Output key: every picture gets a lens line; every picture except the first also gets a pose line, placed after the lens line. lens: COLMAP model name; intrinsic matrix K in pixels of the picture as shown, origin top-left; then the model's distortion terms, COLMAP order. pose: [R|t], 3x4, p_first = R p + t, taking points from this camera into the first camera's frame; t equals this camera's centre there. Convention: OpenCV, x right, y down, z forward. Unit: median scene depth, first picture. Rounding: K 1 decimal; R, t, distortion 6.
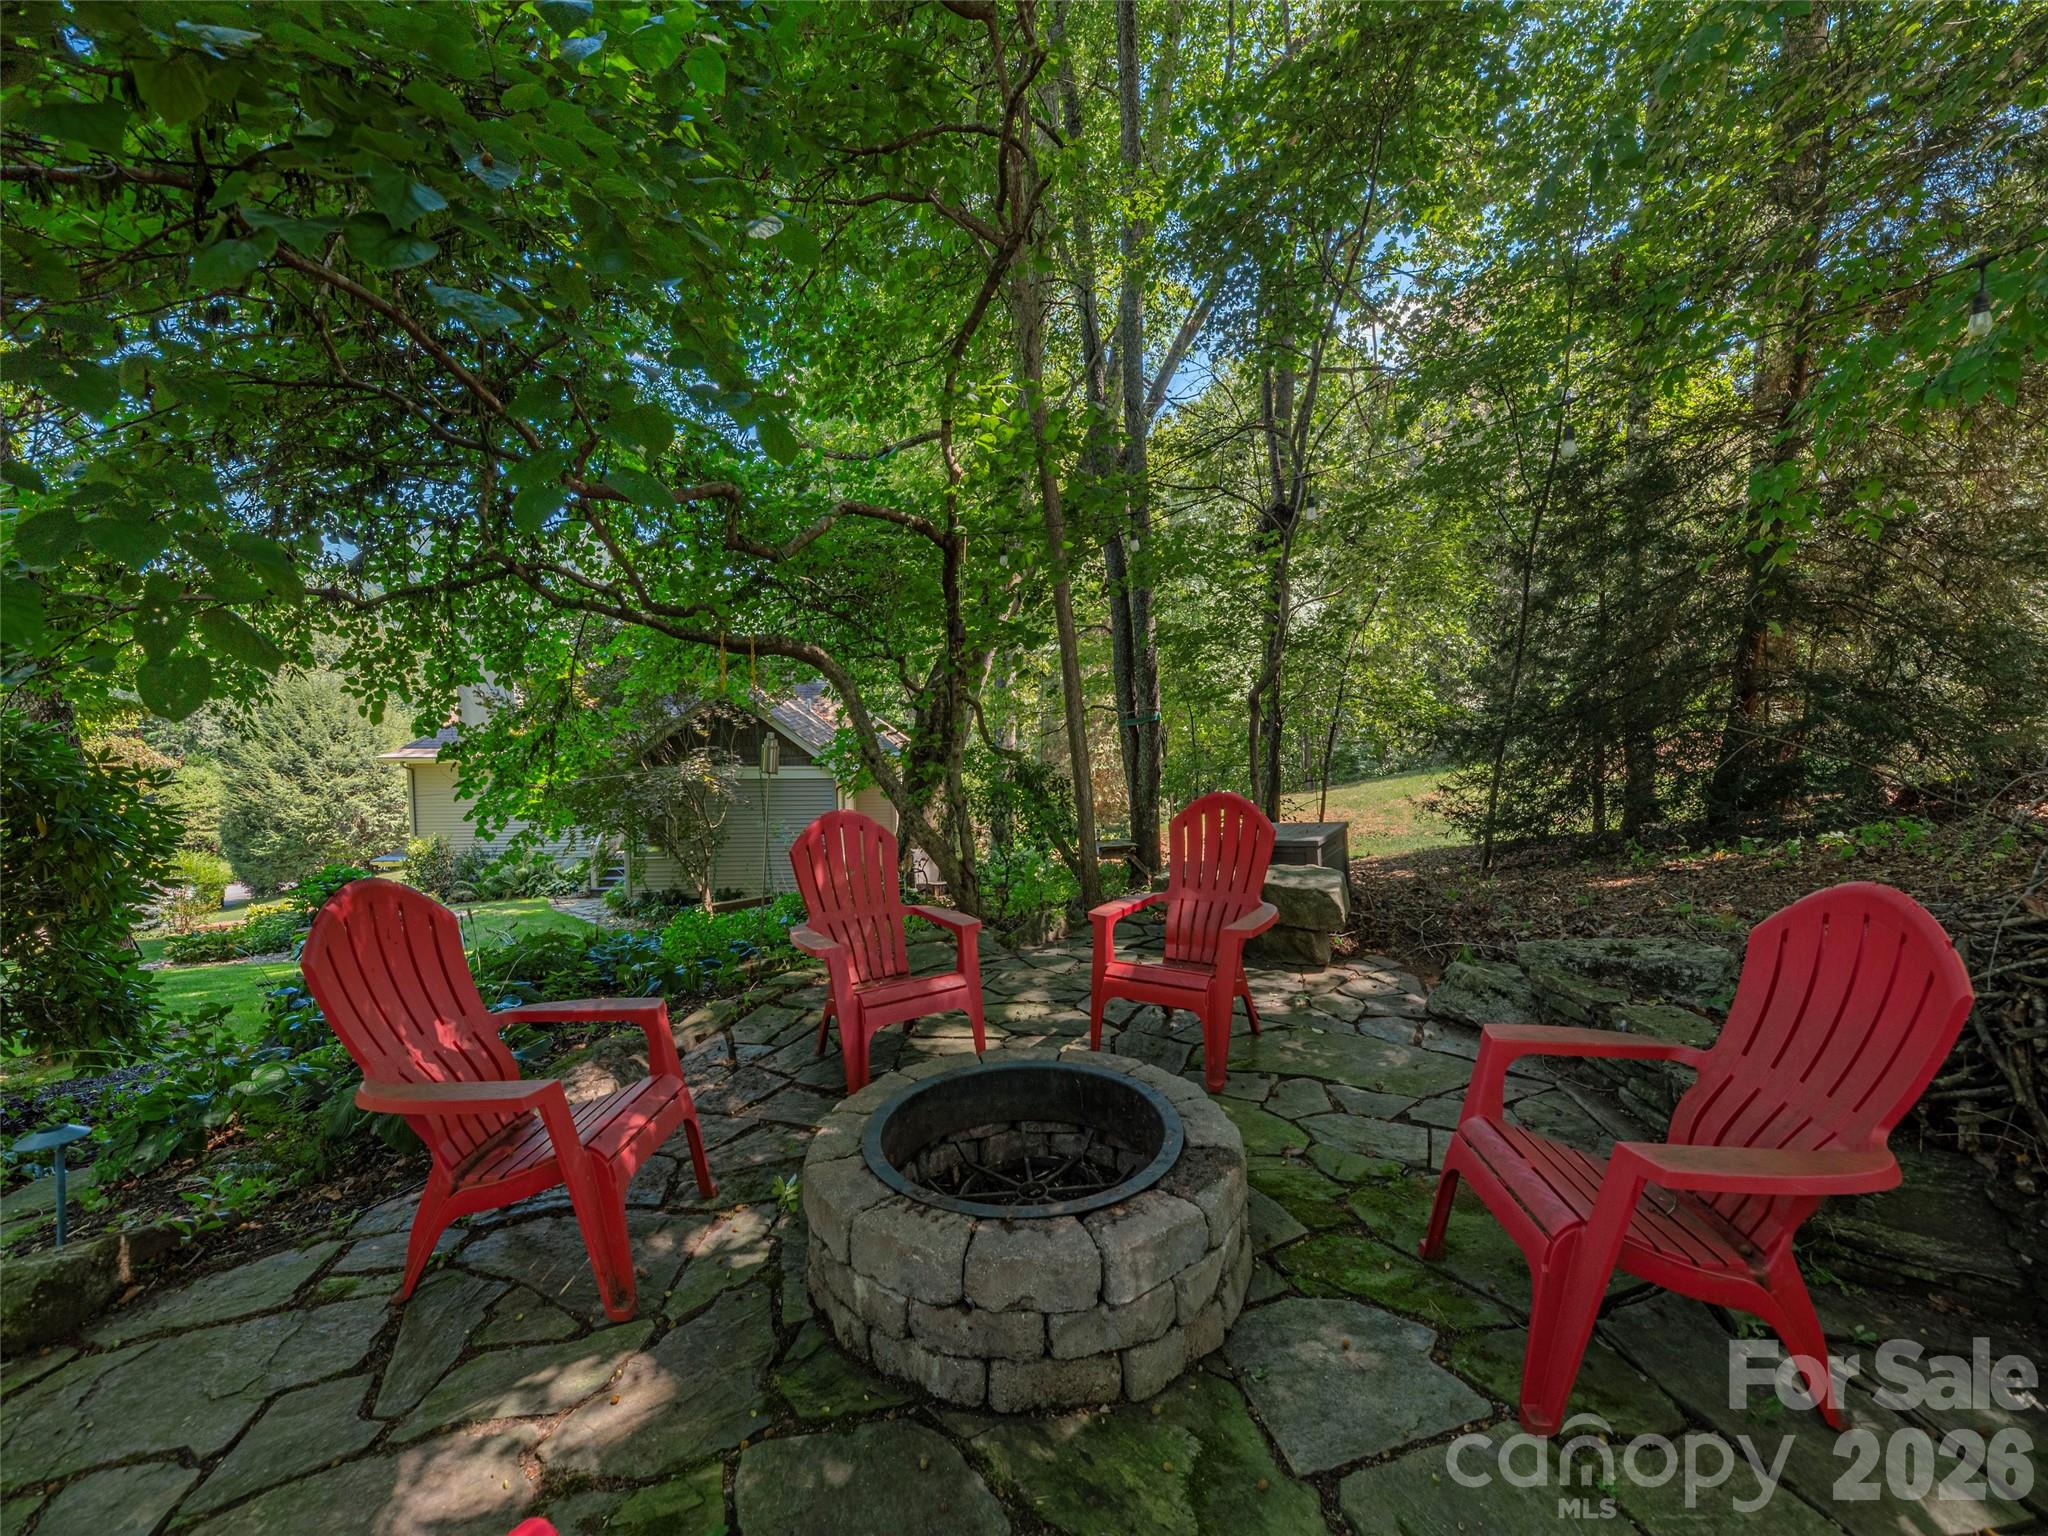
lens RADIAL K [[820.4, 0, 1024.5], [0, 820.4, 761.7], [0, 0, 1]] dist [0.002178, 0.000112]
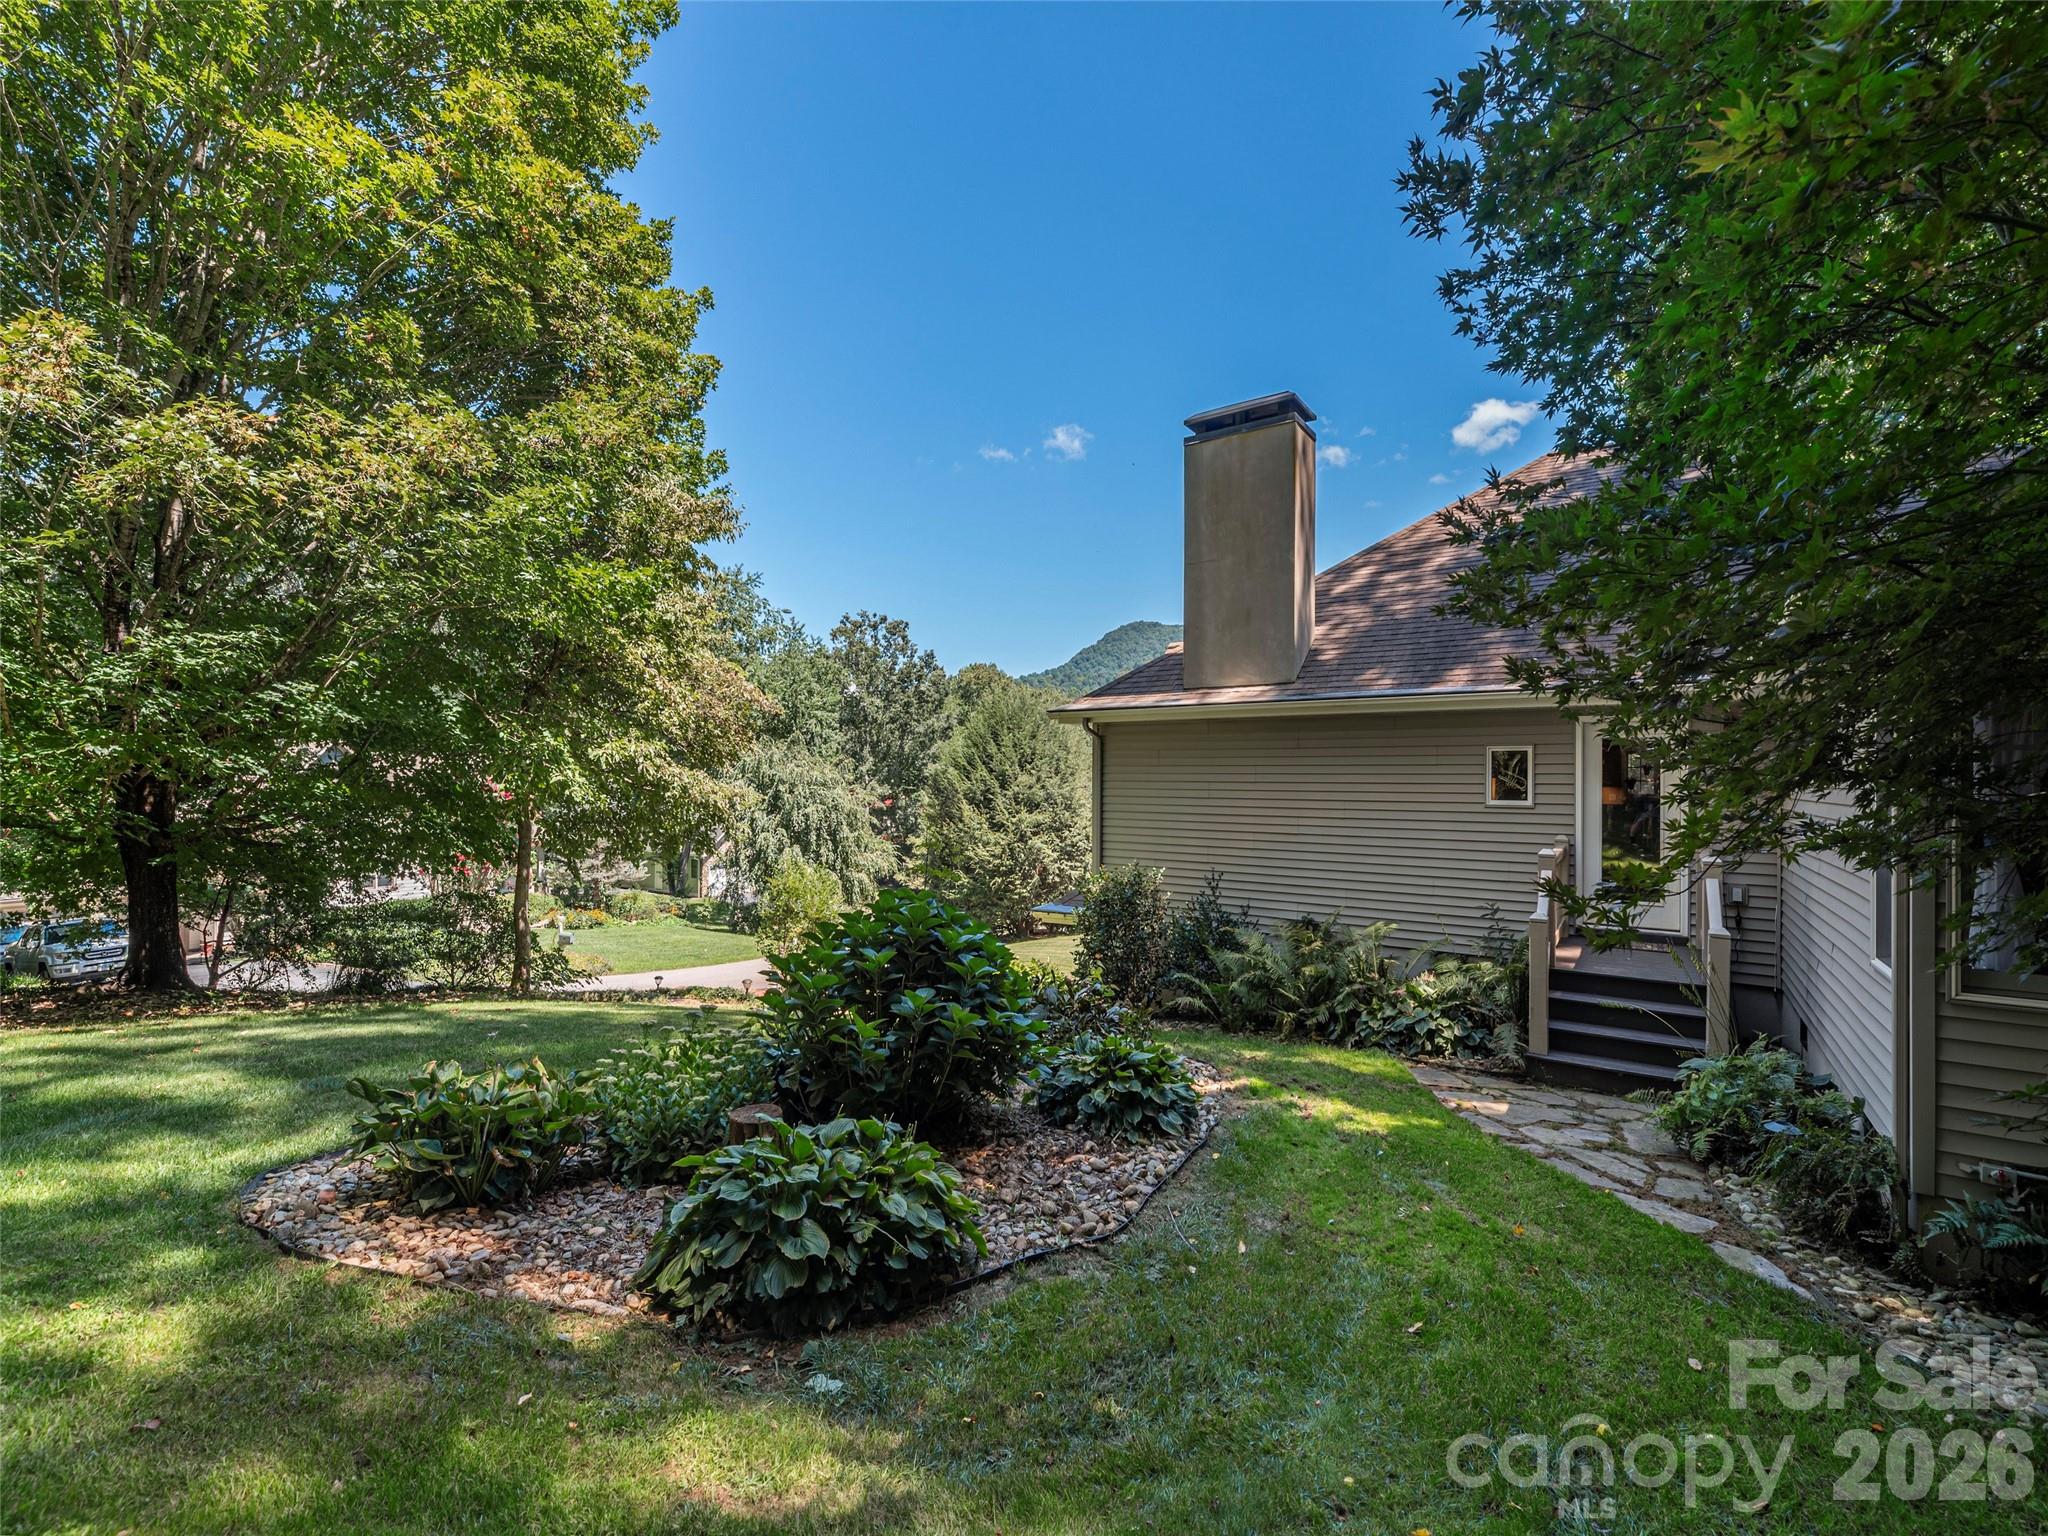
lens RADIAL K [[924.0, 0, 1022.7], [0, 924.0, 775.0], [0, 0, 1]] dist [0.001601, 0.000028]
pose [[0.754366, -0.005339, -0.656432, -0.228733], [-0.047460, 0.996907, -0.062649, 0.039561], [0.654736, 0.078414, 0.751779, 0.301678]]
